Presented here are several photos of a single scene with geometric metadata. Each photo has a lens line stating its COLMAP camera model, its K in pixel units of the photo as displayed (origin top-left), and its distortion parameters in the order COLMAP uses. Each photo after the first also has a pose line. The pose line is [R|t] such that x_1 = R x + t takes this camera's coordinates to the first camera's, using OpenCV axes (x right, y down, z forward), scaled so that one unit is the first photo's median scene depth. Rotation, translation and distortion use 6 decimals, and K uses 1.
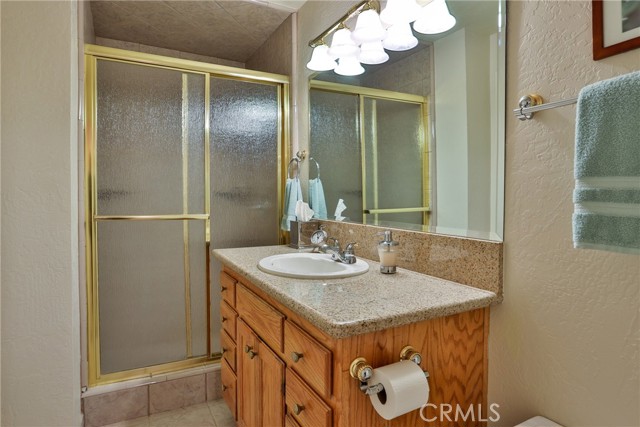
lens RADIAL K [[372.6, 0, 319.5], [0, 372.6, 201.5], [0, 0, 1]] dist [-0.065366, 0.000876]
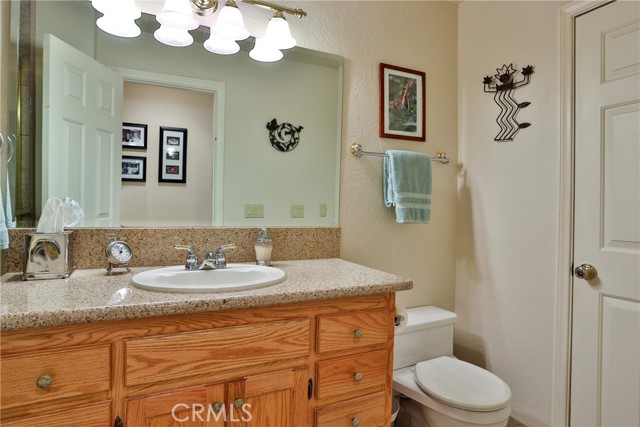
lens RADIAL K [[372.6, 0, 319.5], [0, 372.6, 201.5], [0, 0, 1]] dist [-0.065366, 0.000876]
pose [[0.020557, 0.001742, 0.999787, -1.327934], [0.000737, 0.999998, -0.001758, -0.001717], [-0.999788, 0.000773, 0.020556, 1.159886]]
